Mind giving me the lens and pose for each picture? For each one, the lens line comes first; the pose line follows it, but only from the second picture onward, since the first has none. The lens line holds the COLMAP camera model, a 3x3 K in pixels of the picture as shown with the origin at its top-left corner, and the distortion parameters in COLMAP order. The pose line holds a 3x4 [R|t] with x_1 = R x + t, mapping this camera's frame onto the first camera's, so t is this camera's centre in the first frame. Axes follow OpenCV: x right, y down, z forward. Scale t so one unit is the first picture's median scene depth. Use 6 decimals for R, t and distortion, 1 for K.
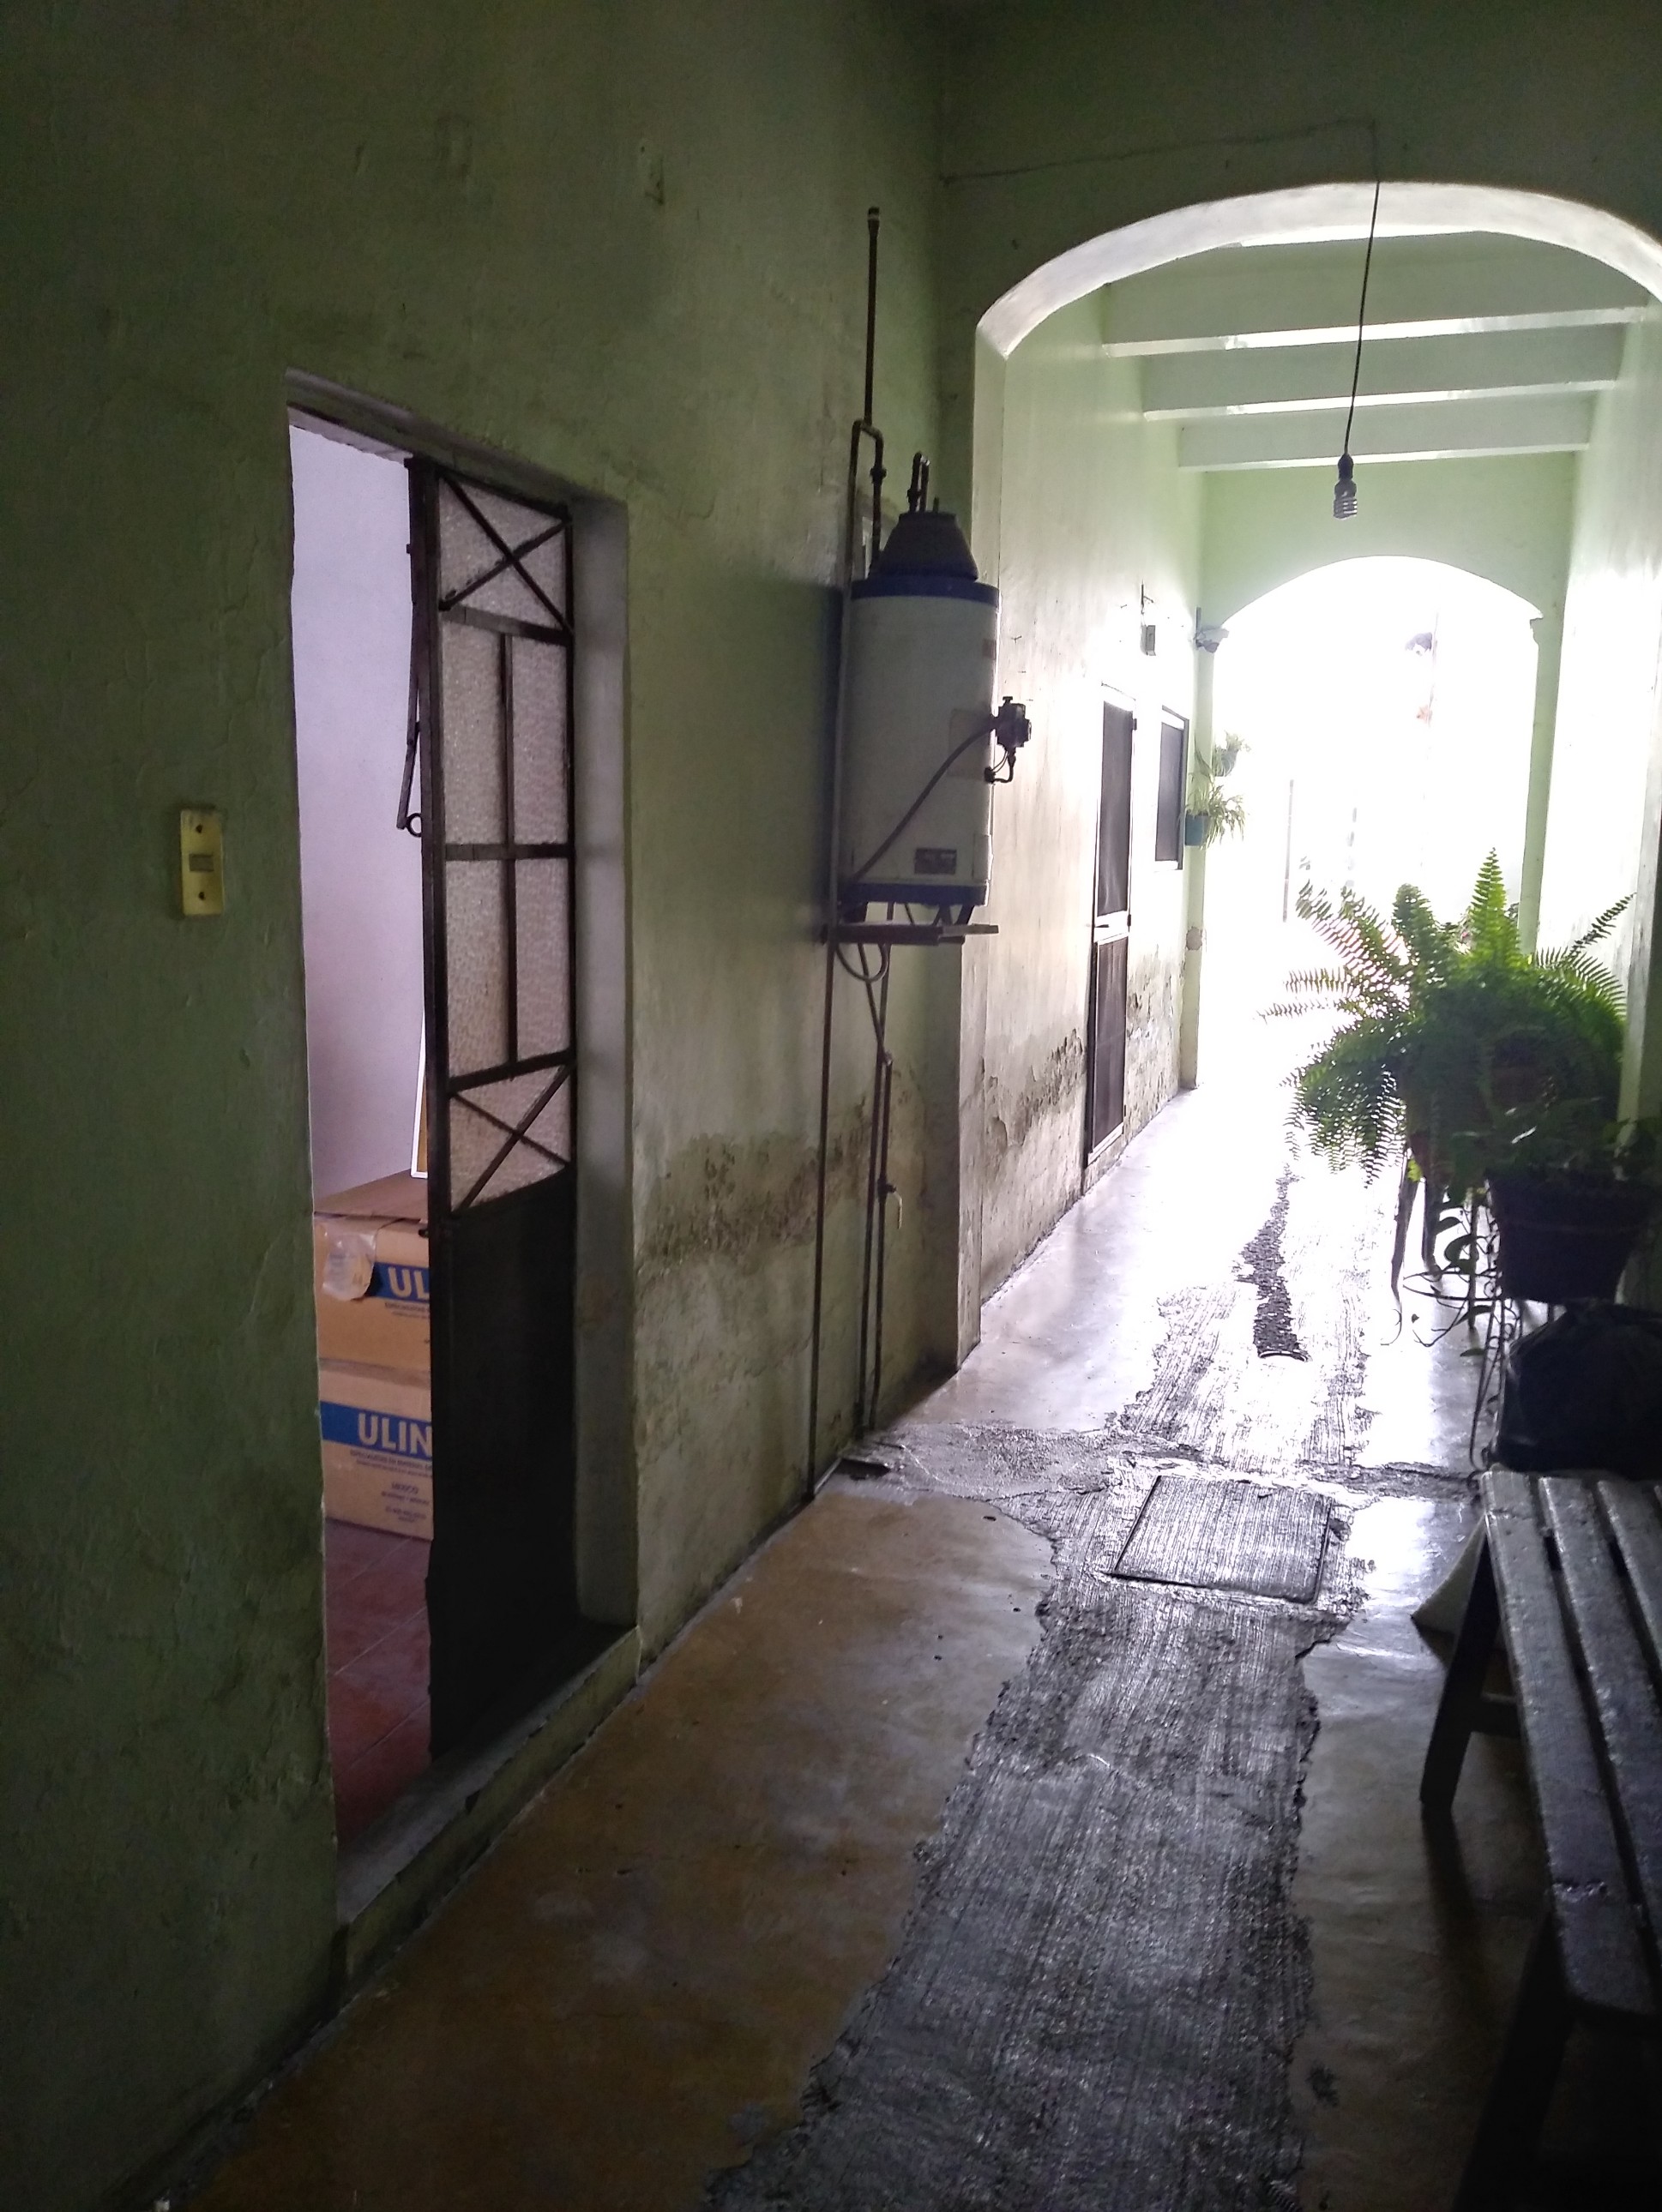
lens RADIAL K [[1549.8, 0, 831.0], [0, 1549.8, 1106.0], [0, 0, 1]] dist [-0.008311, -0.003980]
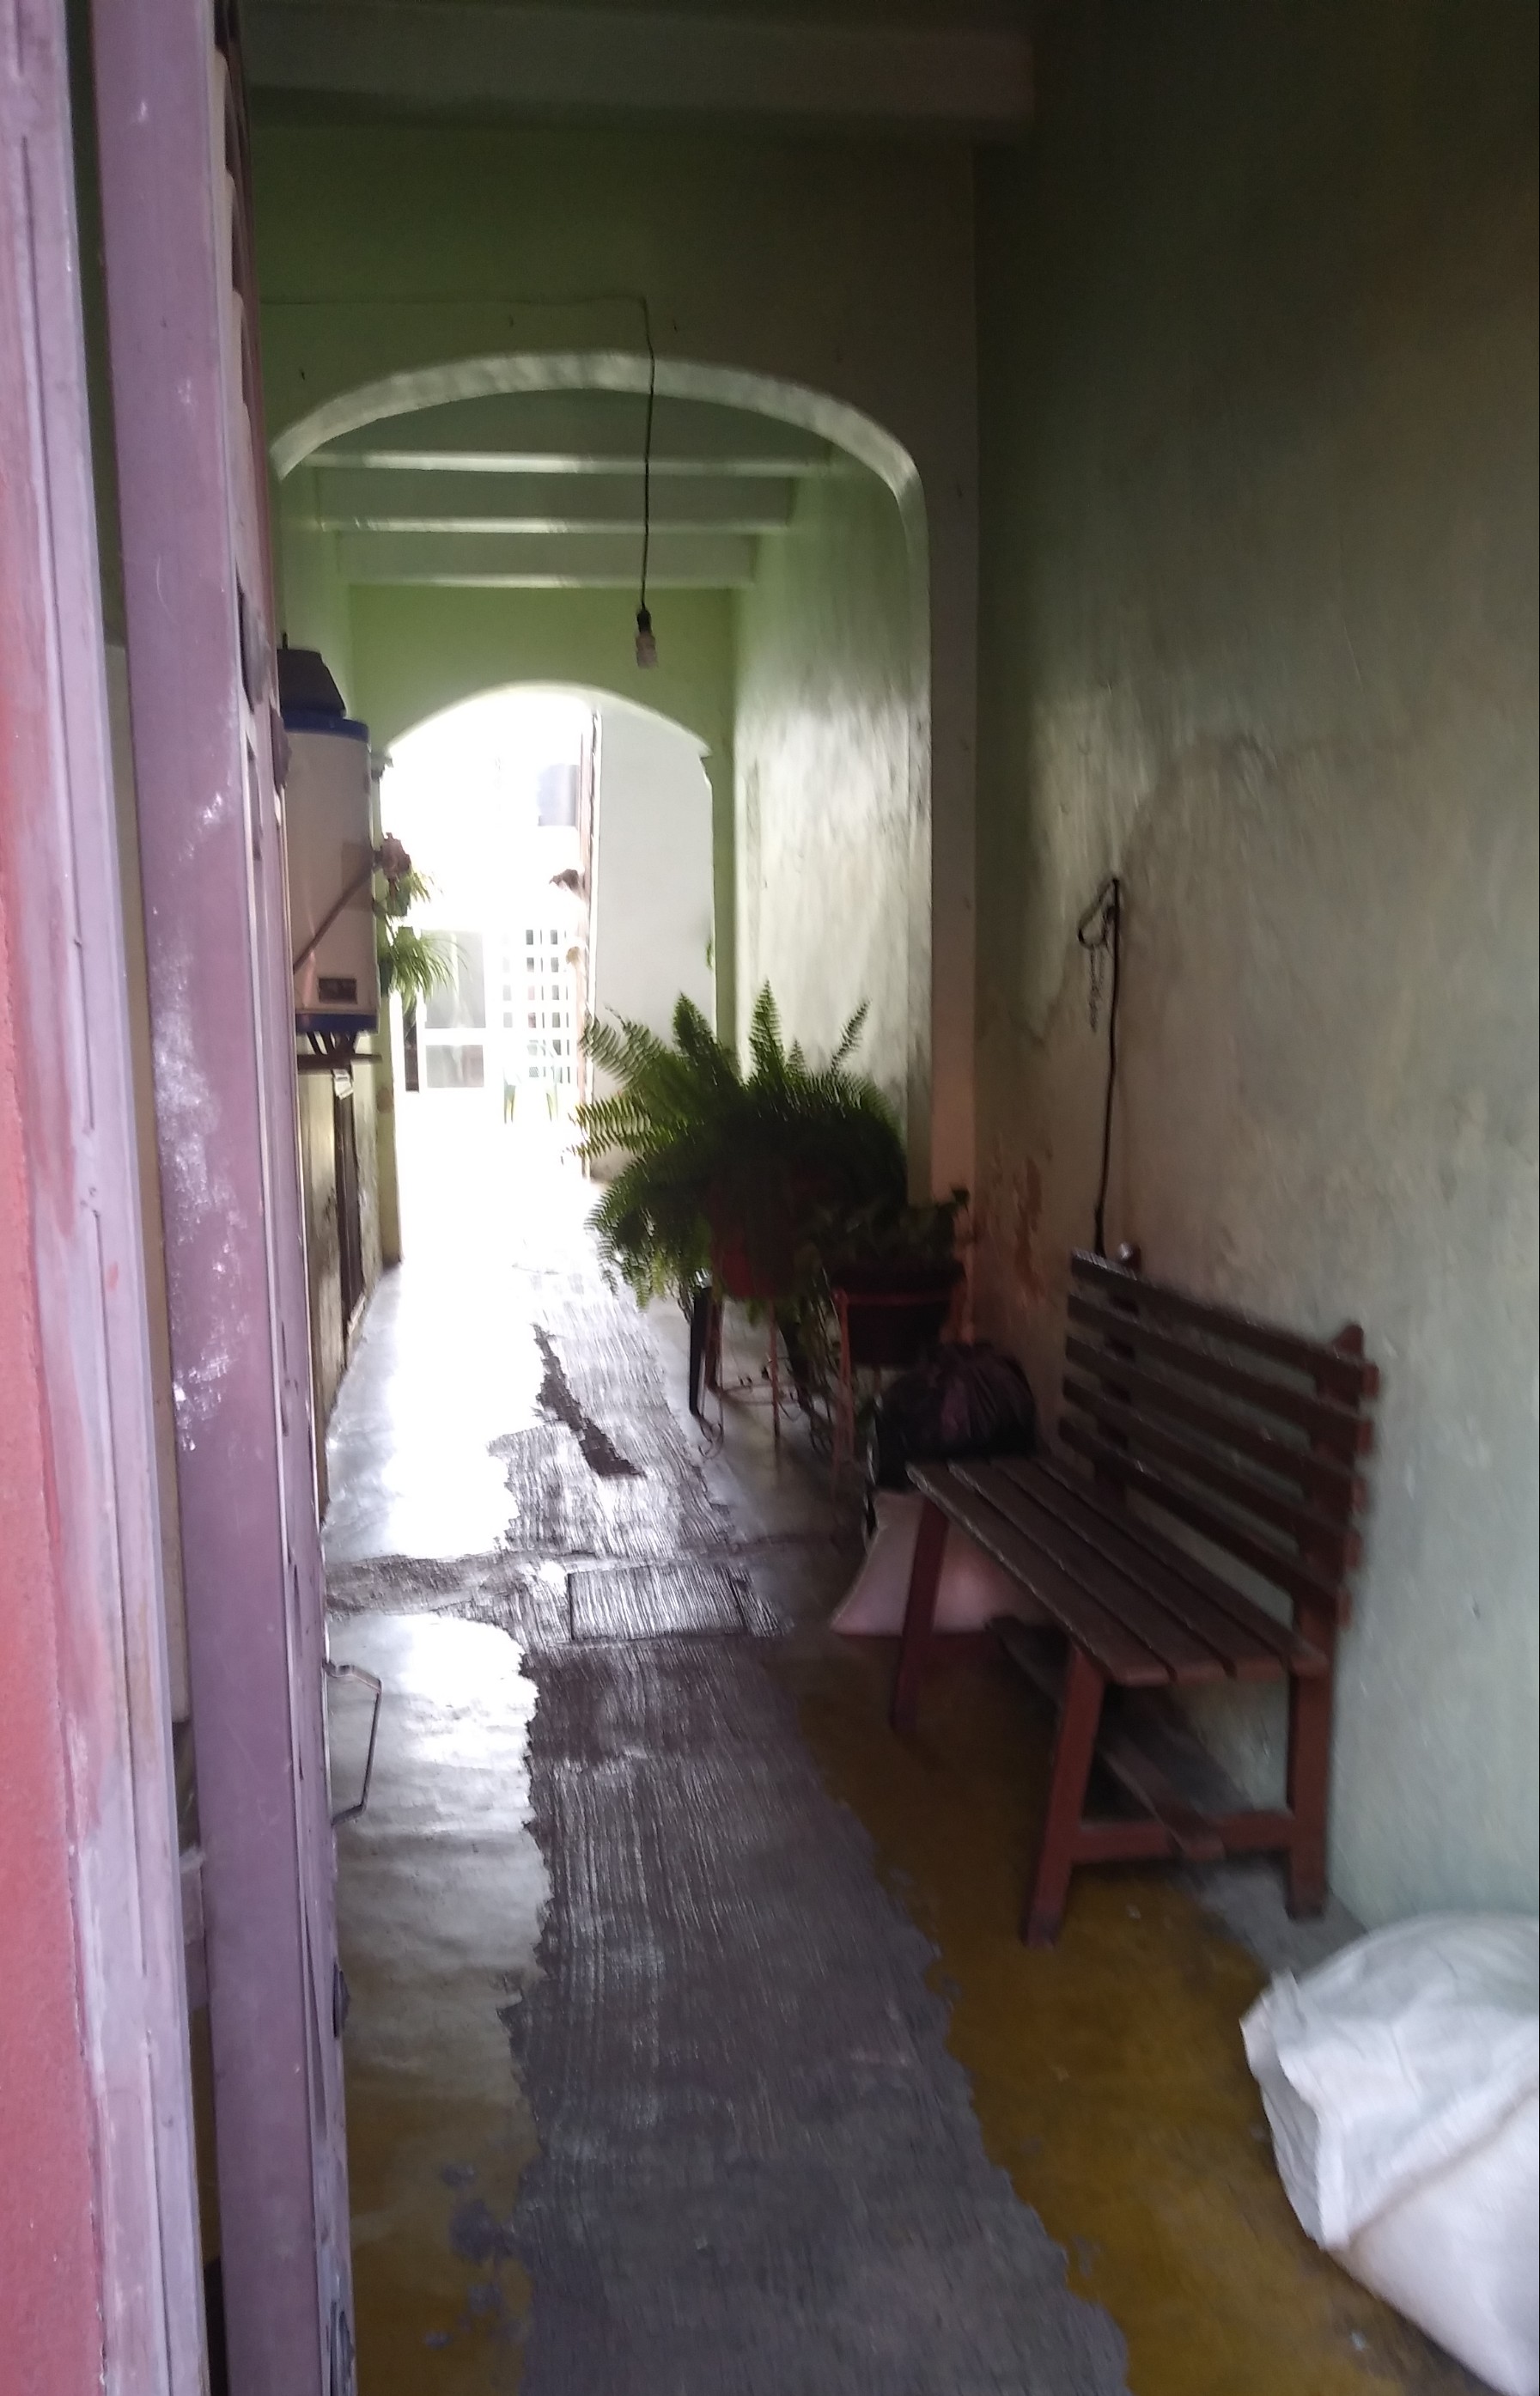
lens RADIAL K [[1494.1, 0, 770.0], [0, 1494.1, 1198.0], [0, 0, 1]] dist [0.003524, 0.000262]
pose [[0.931518, -0.073736, 0.356141, 0.085512], [0.080036, 0.996788, -0.002964, -0.020060], [-0.354778, 0.031265, 0.934428, 0.073819]]
